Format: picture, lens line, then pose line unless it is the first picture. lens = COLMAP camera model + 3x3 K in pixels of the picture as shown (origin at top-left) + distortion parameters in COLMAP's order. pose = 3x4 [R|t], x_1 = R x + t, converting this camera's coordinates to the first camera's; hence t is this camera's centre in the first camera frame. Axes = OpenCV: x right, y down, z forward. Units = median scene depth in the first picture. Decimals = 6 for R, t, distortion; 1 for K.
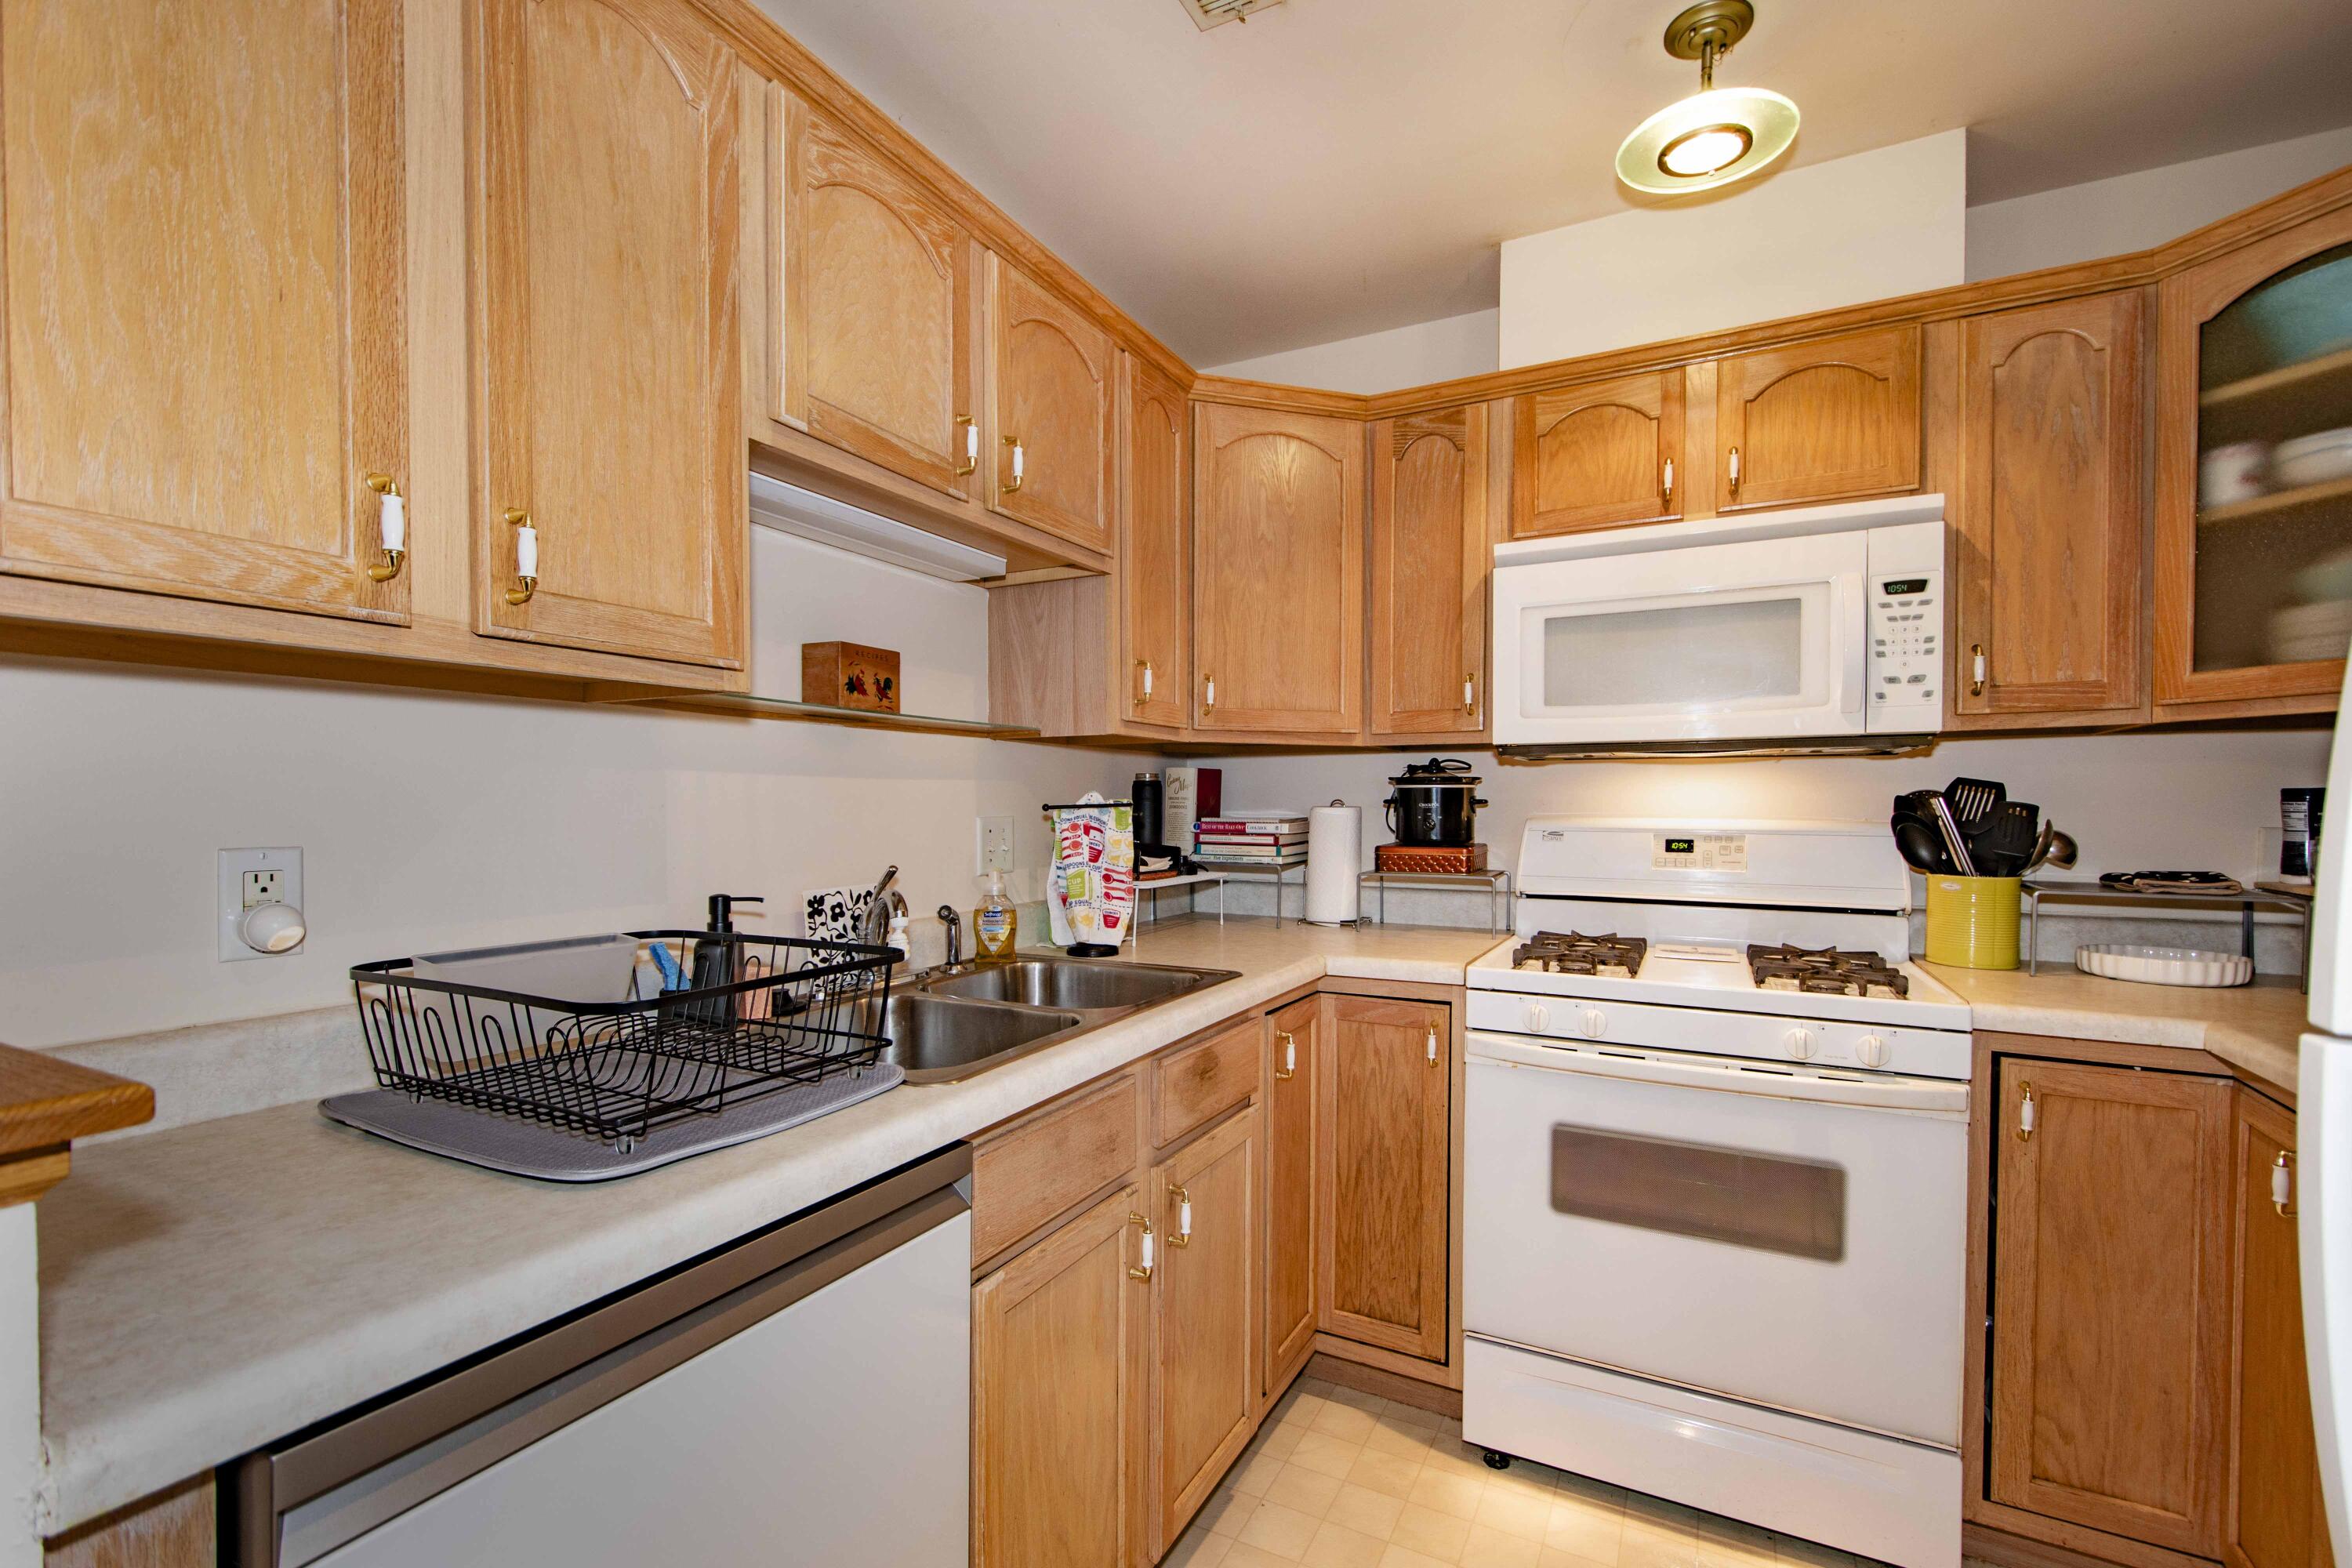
lens RADIAL K [[1015.6, 0, 1187.5], [0, 1015.6, 799.5], [0, 0, 1]] dist [-0.001805, -0.000805]
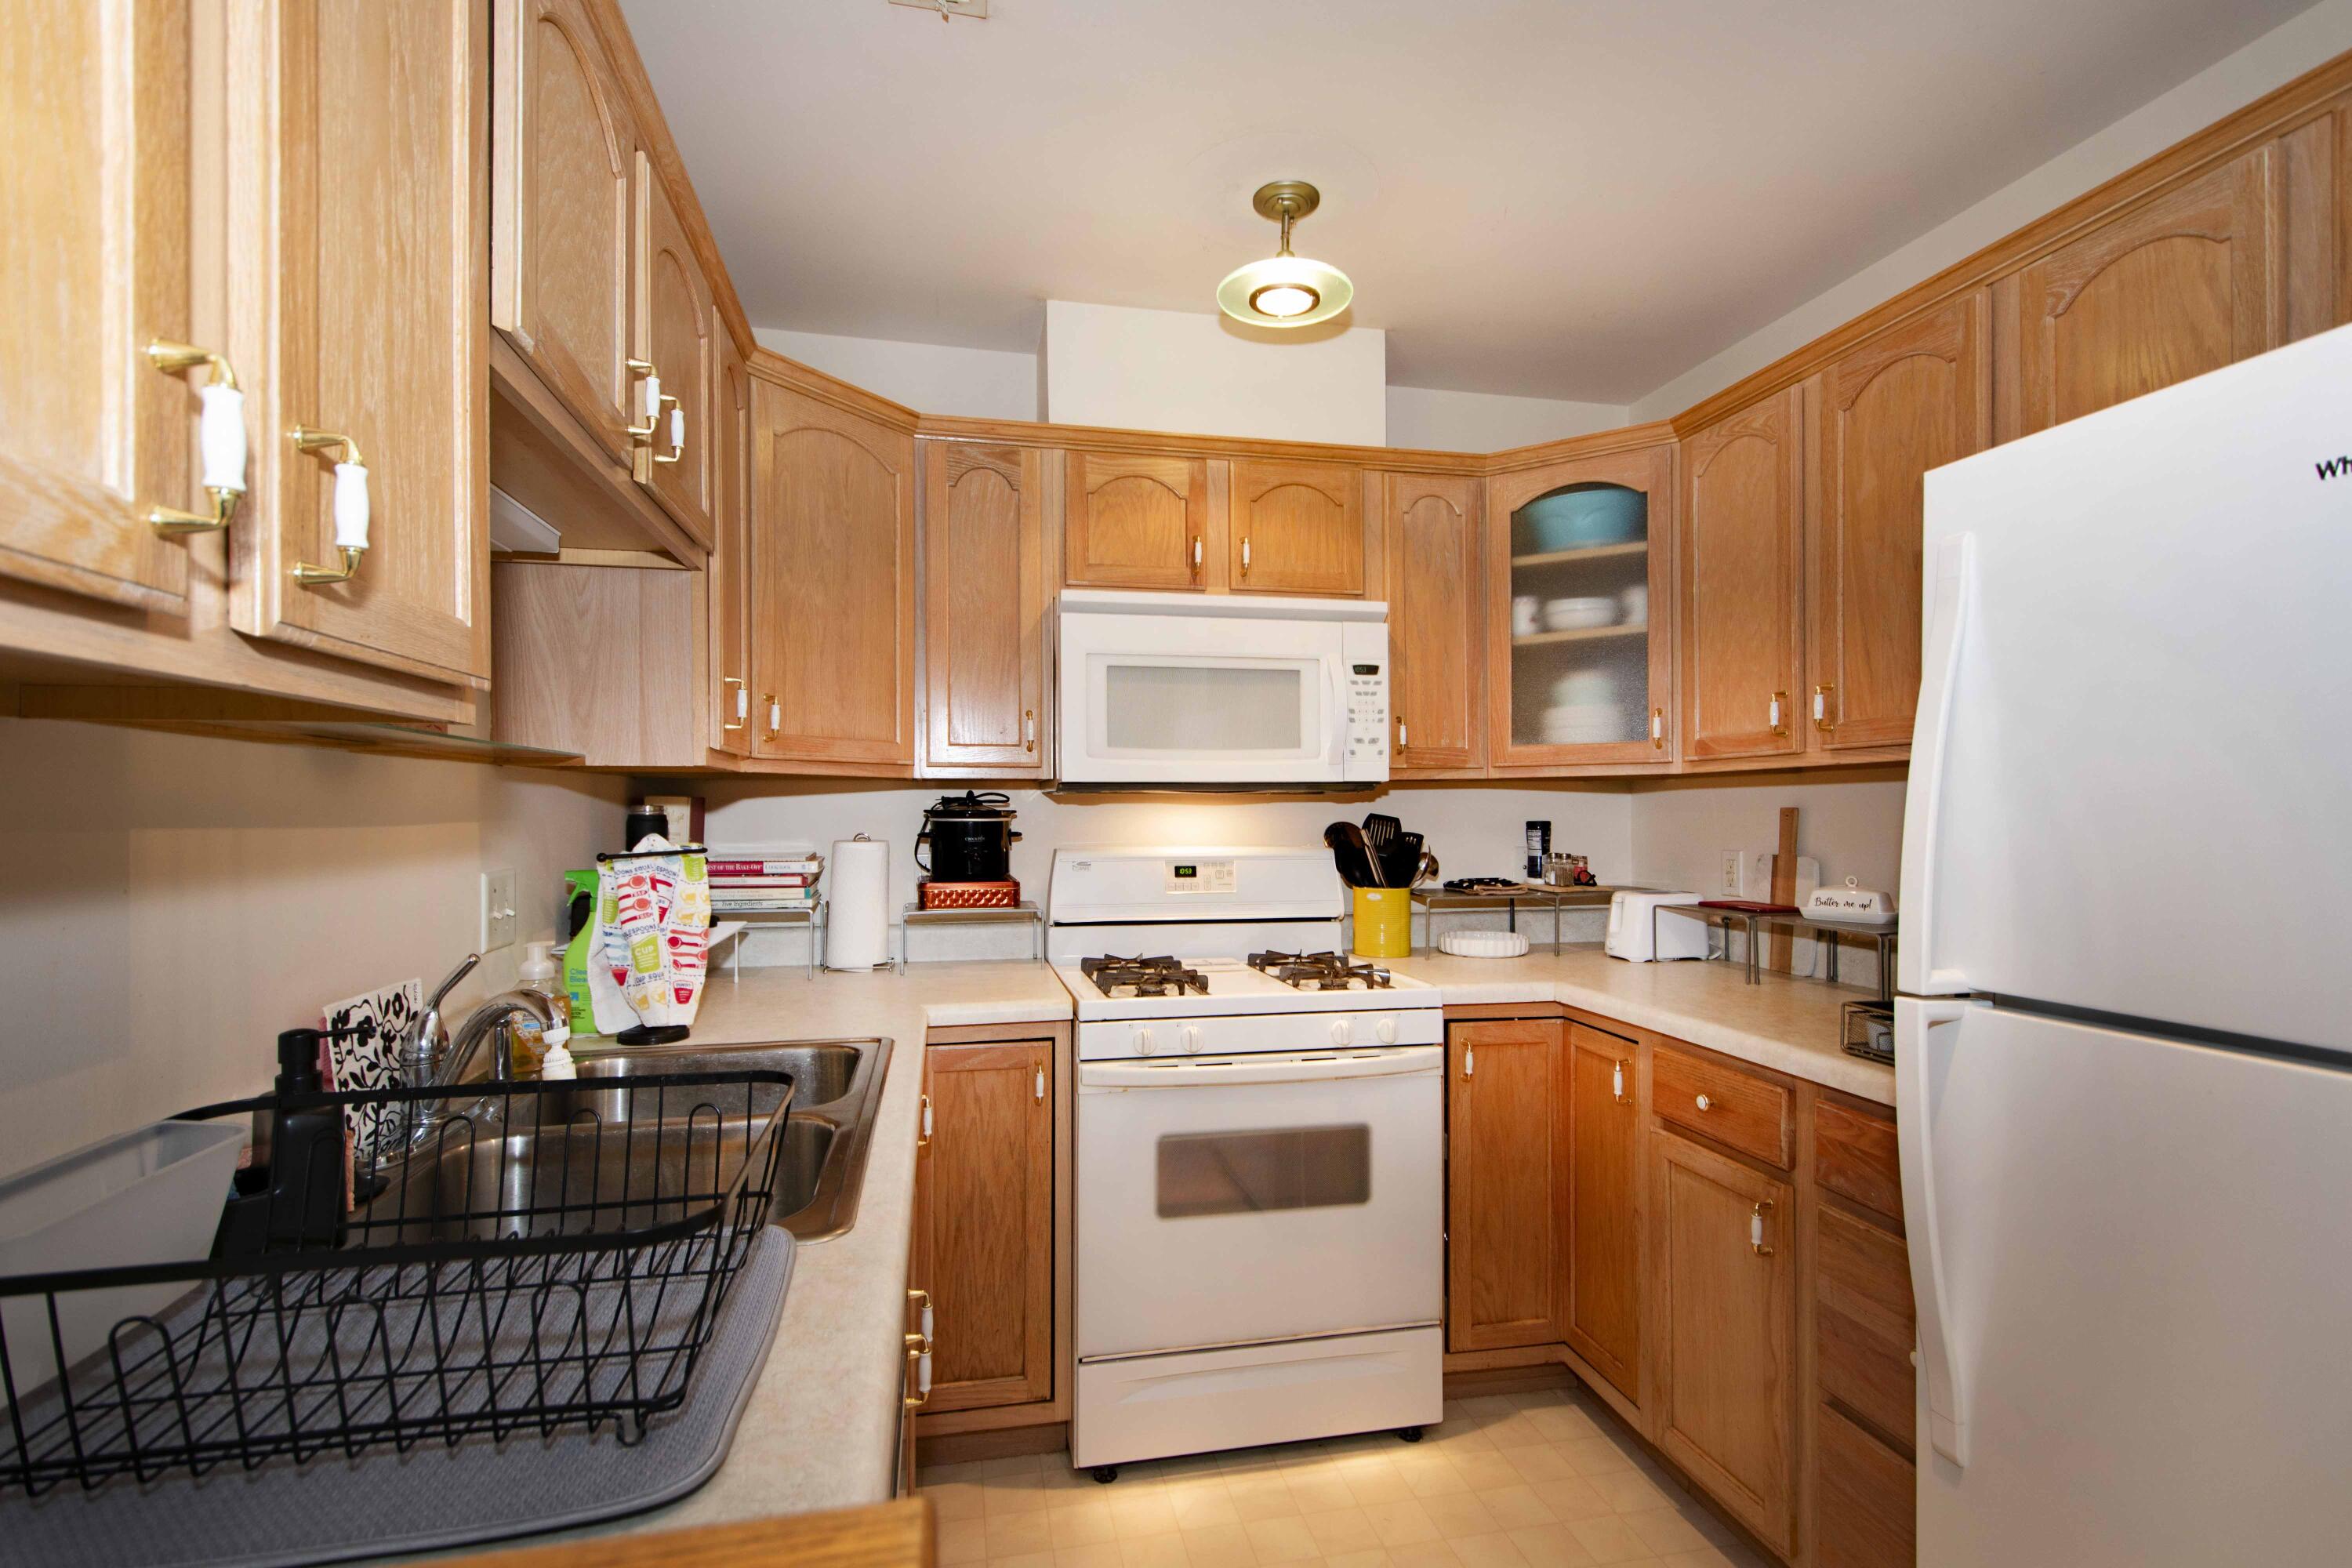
lens RADIAL K [[1054.6, 0, 1176.0], [0, 1054.6, 784.0], [0, 0, 1]] dist [-0.000104, -0.000417]
pose [[0.775091, 0.013147, 0.631712, -0.319880], [0.000863, 0.999761, -0.021864, -0.031546], [-0.631848, 0.017492, 0.774895, 0.100984]]
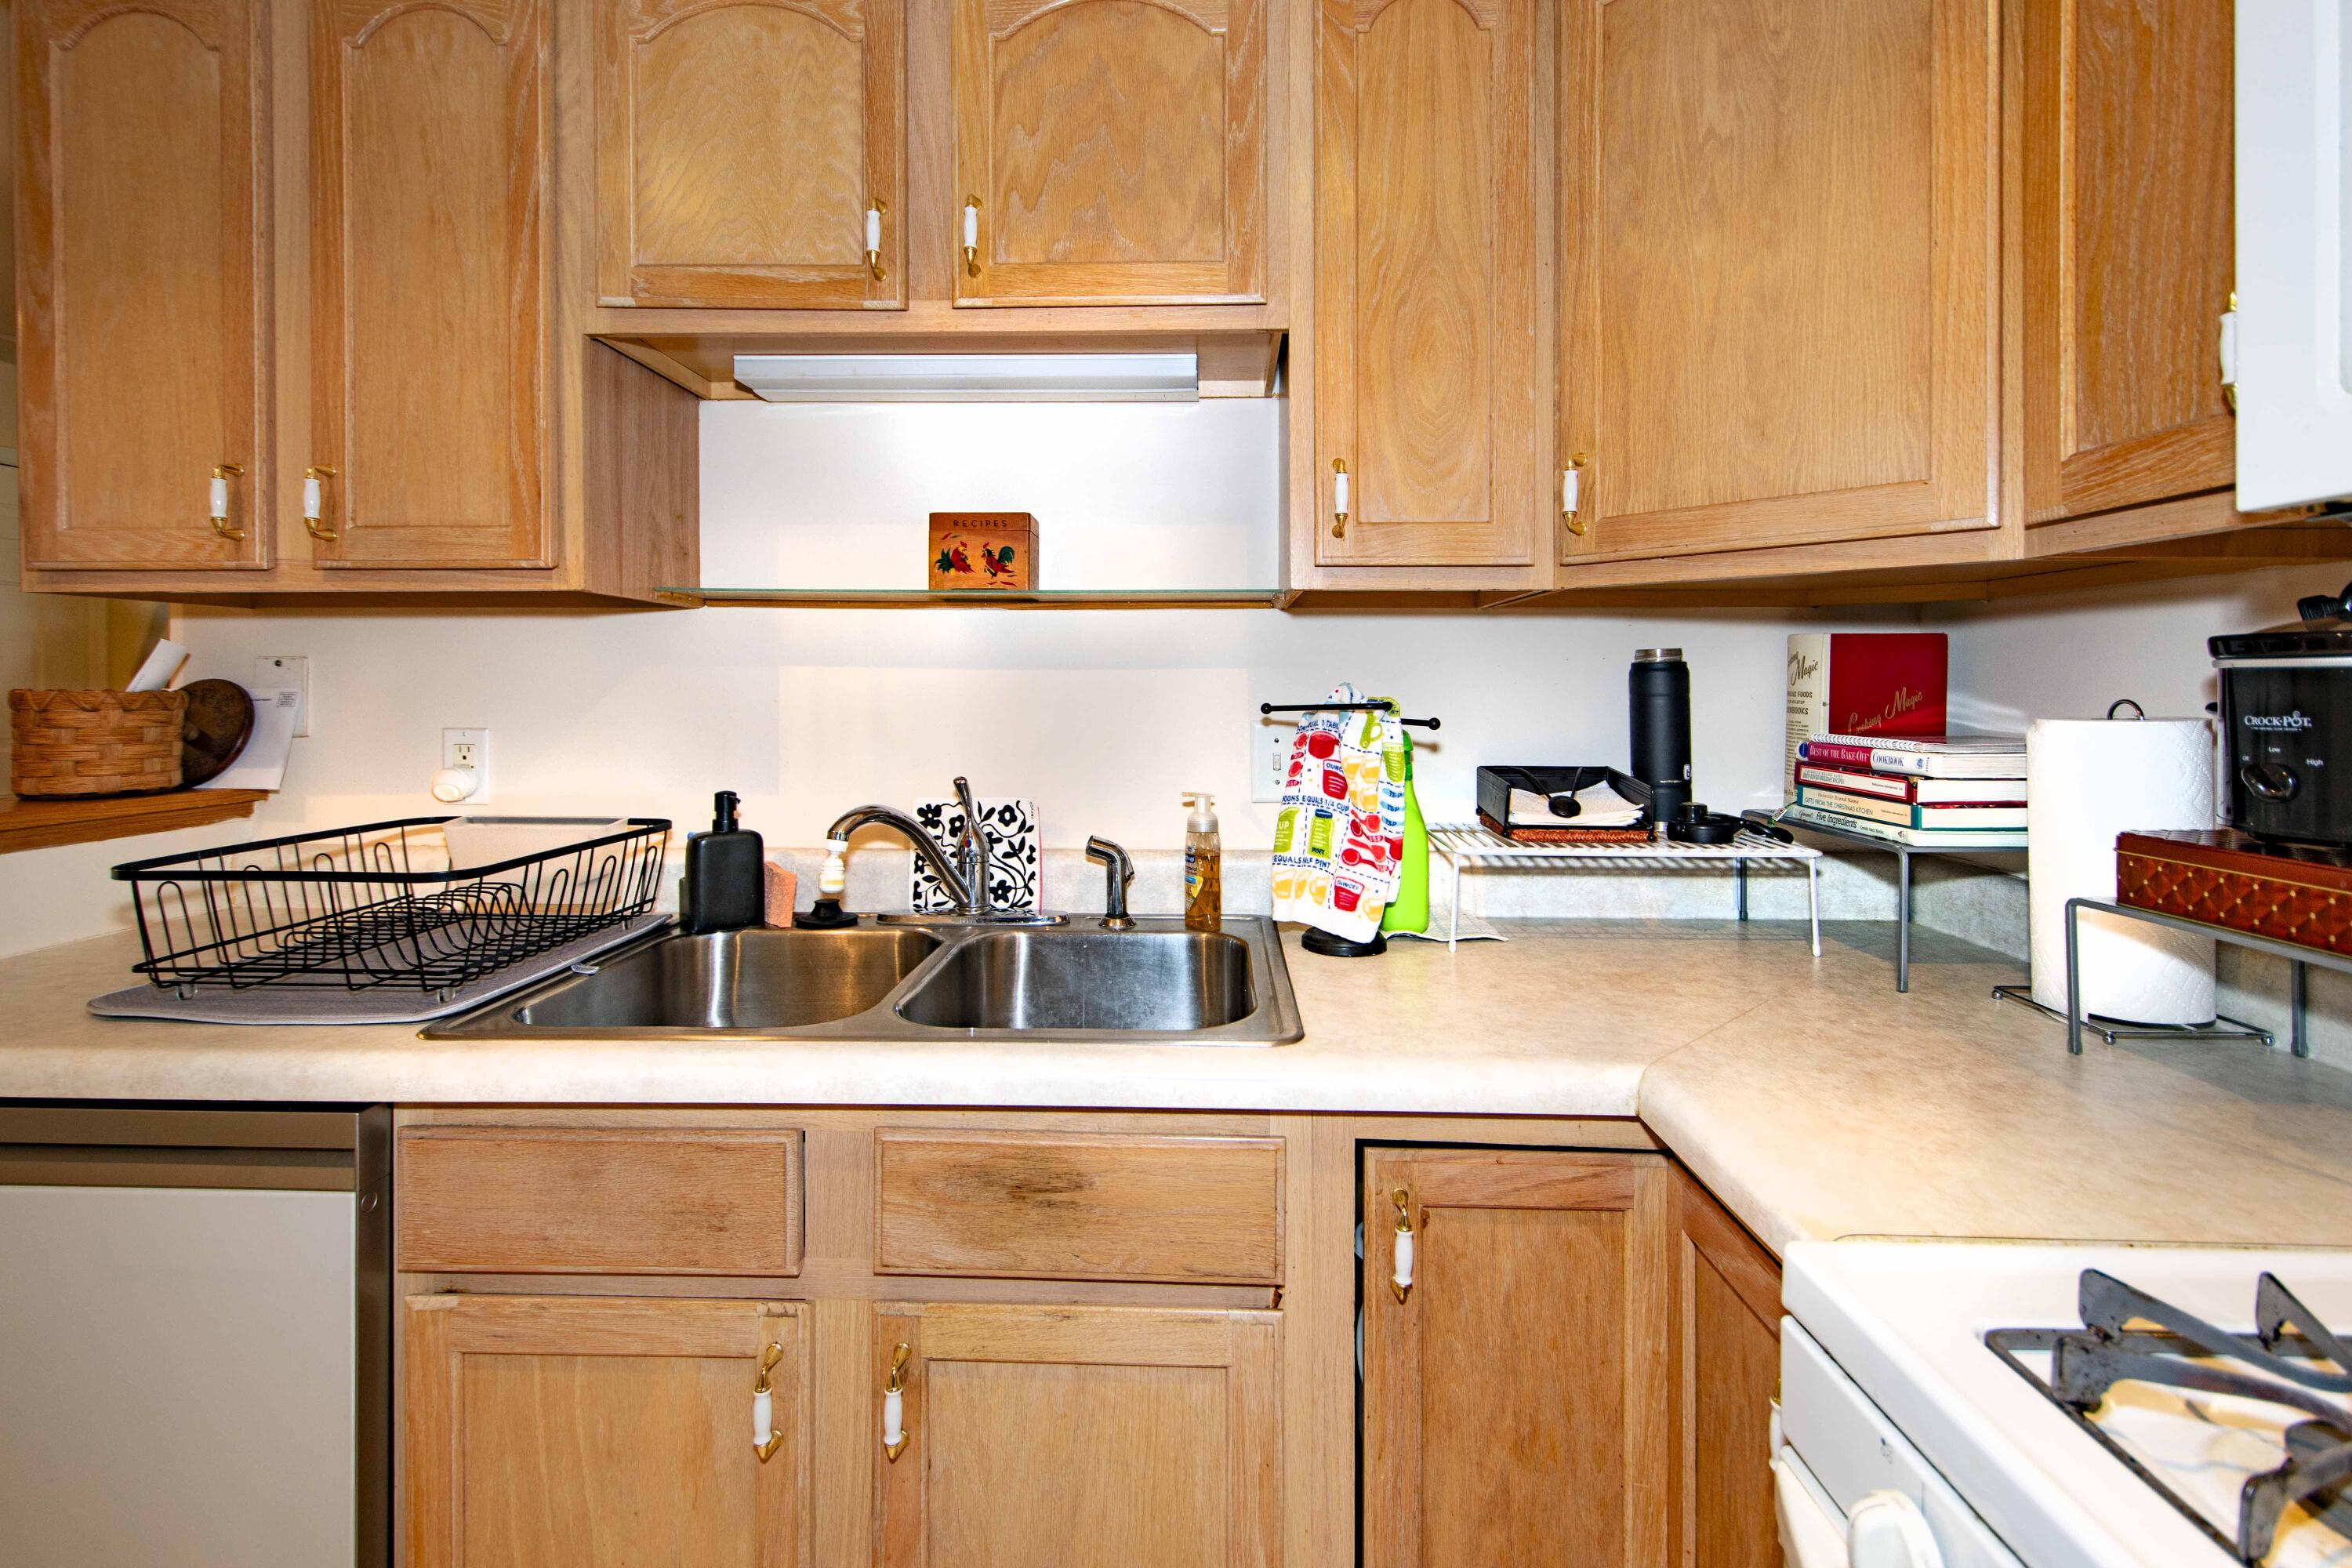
lens RADIAL K [[1058.9, 0, 1181.3], [0, 1058.9, 680.4], [0, 0, 1]] dist [-0.002214, -0.000353]
pose [[0.437847, -0.004560, -0.899038, 0.470741], [-0.000871, 0.999985, -0.005497, -0.006845], [0.899049, 0.003190, 0.437837, 0.668154]]
